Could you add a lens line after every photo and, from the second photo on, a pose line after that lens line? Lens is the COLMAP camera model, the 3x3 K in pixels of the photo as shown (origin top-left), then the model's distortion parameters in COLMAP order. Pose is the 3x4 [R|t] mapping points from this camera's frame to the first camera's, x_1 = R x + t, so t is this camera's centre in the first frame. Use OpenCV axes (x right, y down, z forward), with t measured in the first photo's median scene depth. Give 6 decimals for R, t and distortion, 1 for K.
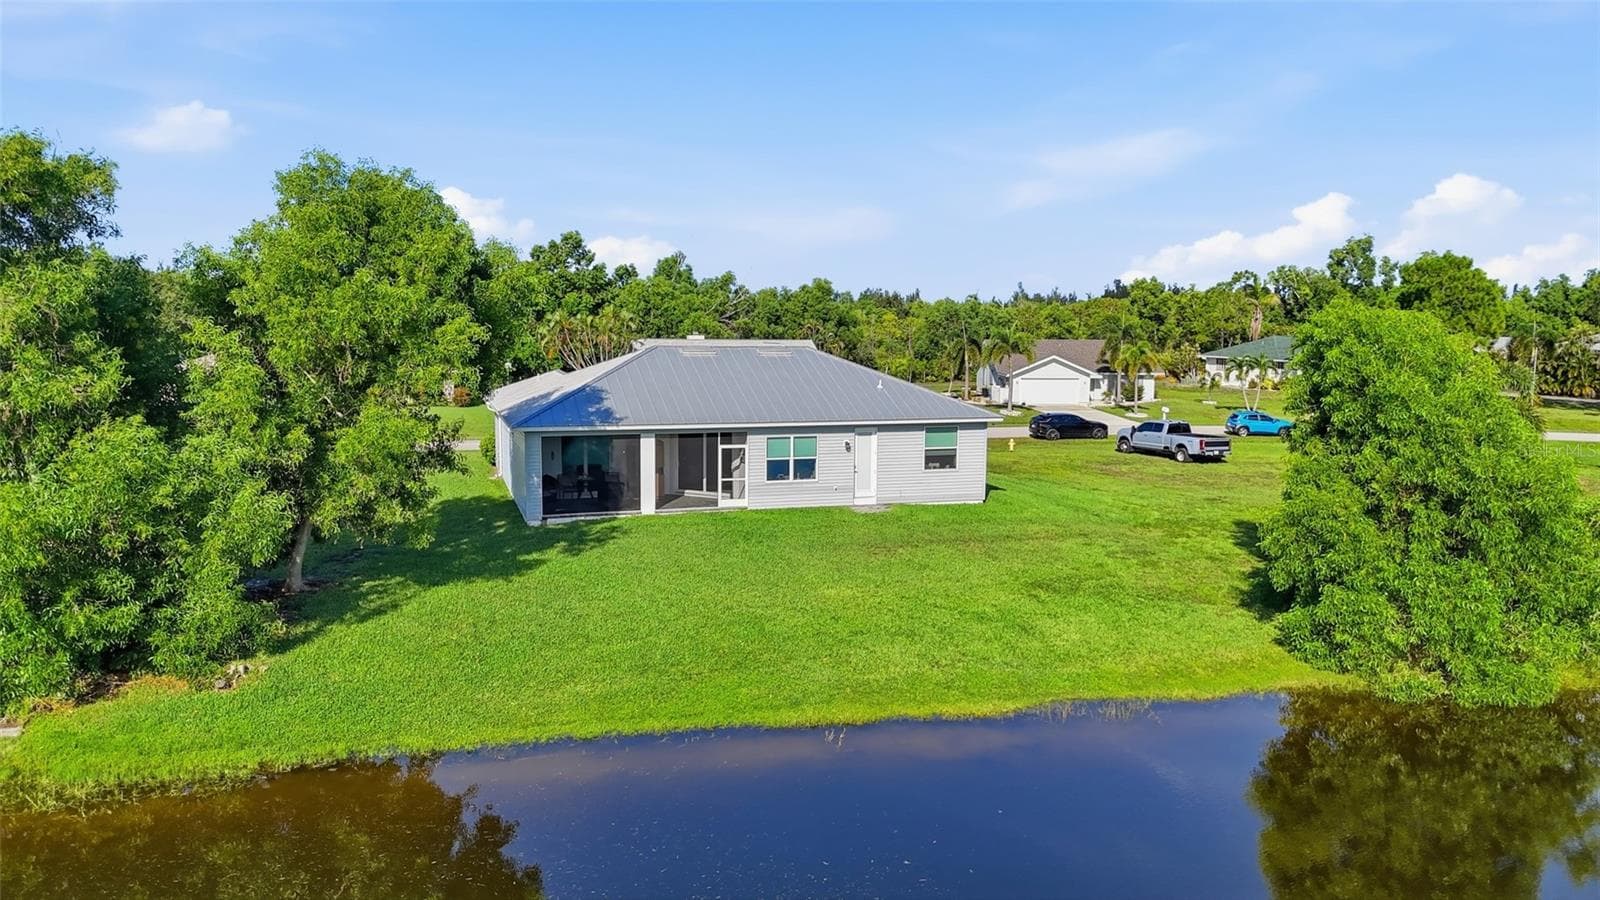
lens RADIAL K [[1173.5, 0, 806.5], [0, 1173.5, 447.2], [0, 0, 1]] dist [0.061494, -0.055262]
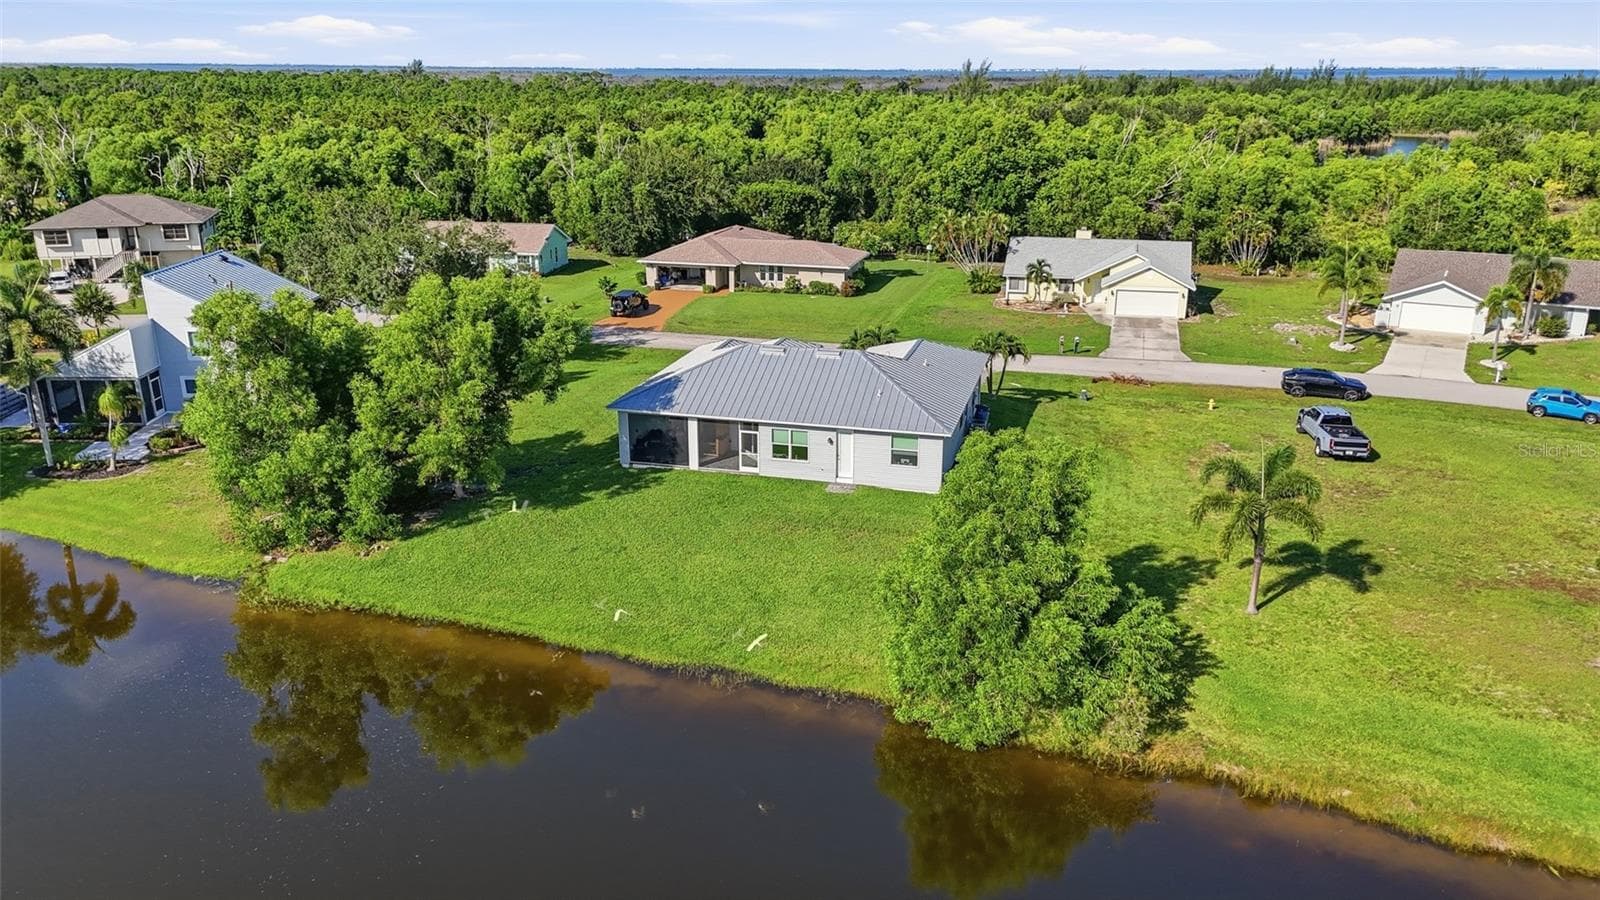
lens RADIAL K [[1173.5, 0, 802.7], [0, 1173.5, 451.7], [0, 0, 1]] dist [0.061494, -0.055262]
pose [[0.836576, 0.161377, -0.523544, 0.769228], [-0.057849, 0.976310, 0.208500, -0.288072], [0.544788, -0.144139, 0.826093, -0.162836]]
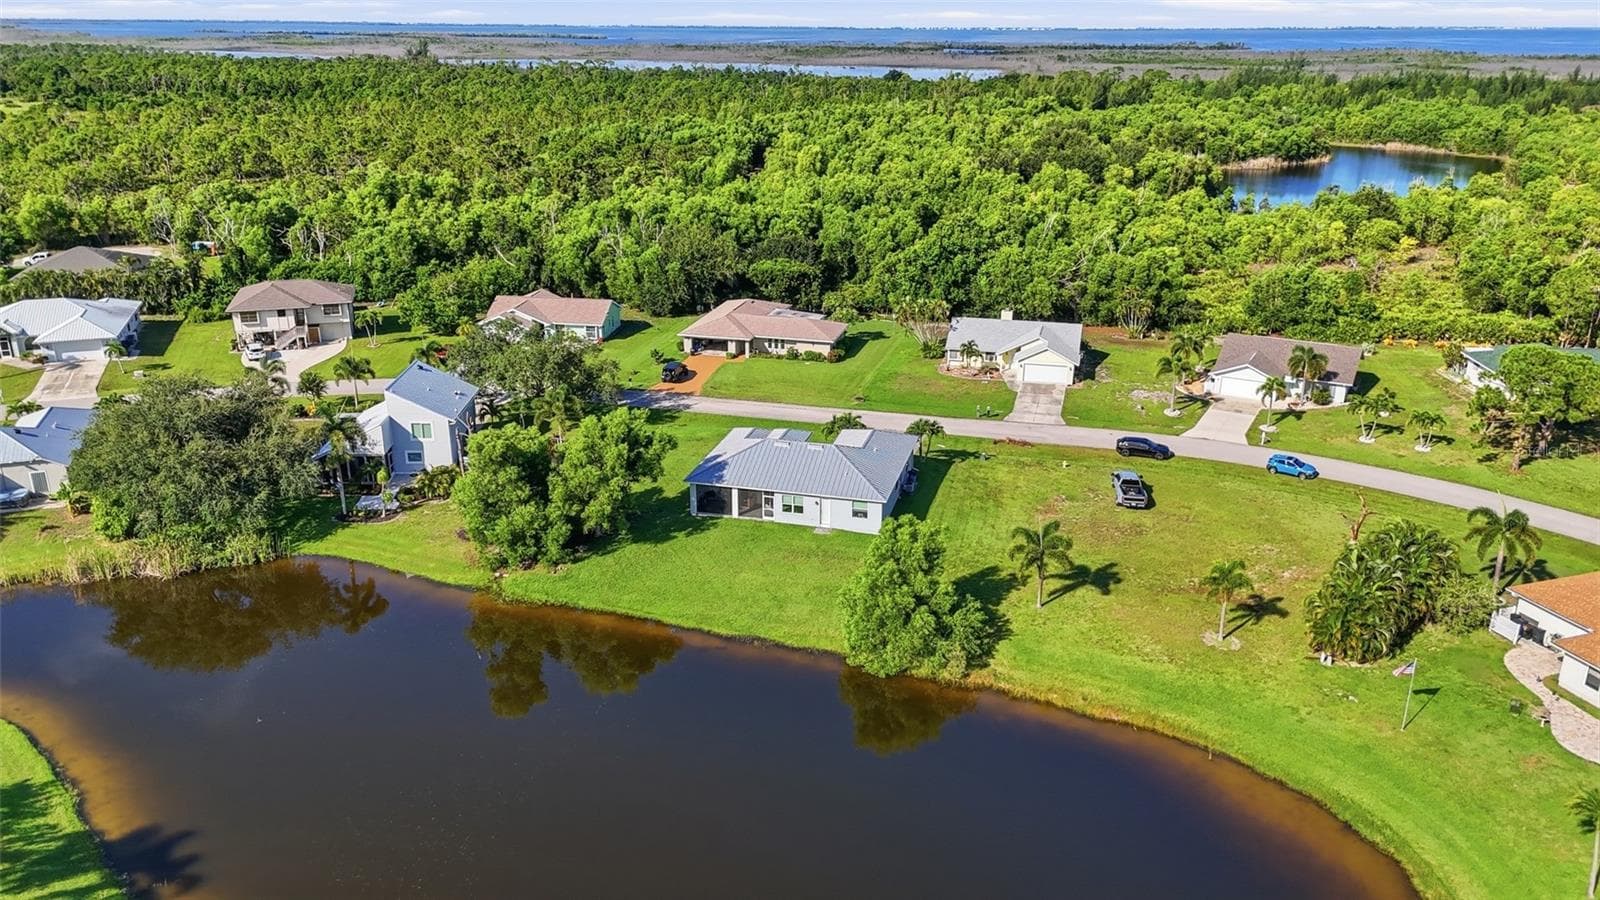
lens RADIAL K [[1173.5, 0, 800.6], [0, 1173.5, 439.5], [0, 0, 1]] dist [0.061494, -0.055262]
pose [[0.837872, 0.172674, -0.517836, 1.263251], [-0.058093, 0.971469, 0.229943, -0.696298], [0.542766, -0.162580, 0.823998, -0.974327]]
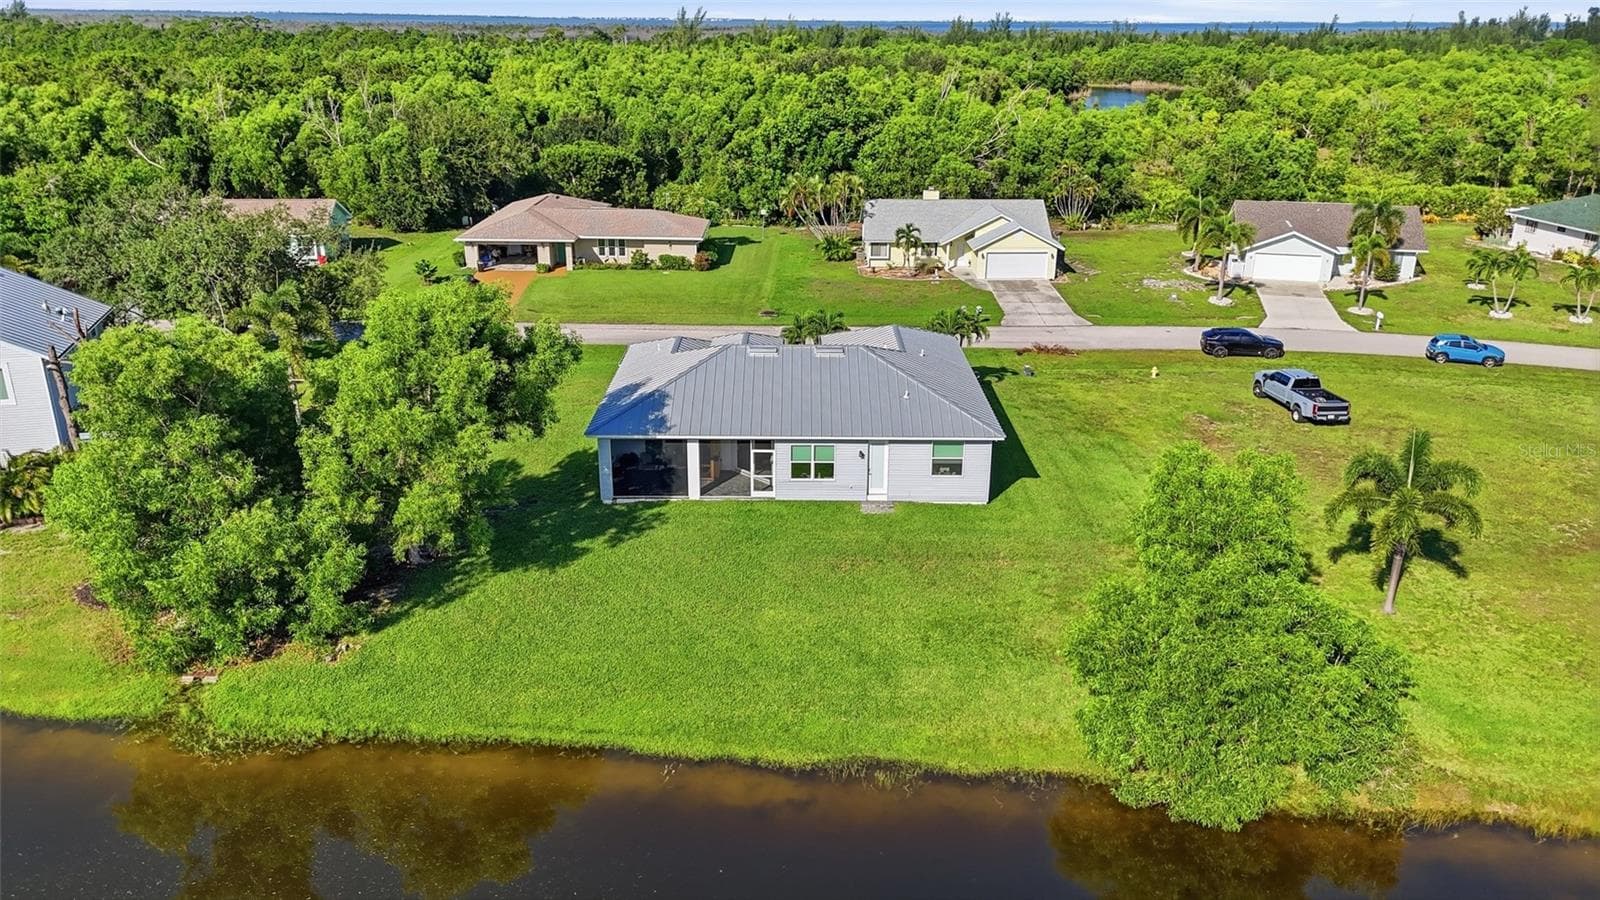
lens RADIAL K [[1173.5, 0, 802.8], [0, 1173.5, 452.1], [0, 0, 1]] dist [0.061494, -0.055262]
pose [[0.948974, 0.105288, -0.297260, 0.350879], [-0.034240, 0.971446, 0.234776, -0.296791], [0.313491, -0.212618, 0.925482, -0.128957]]
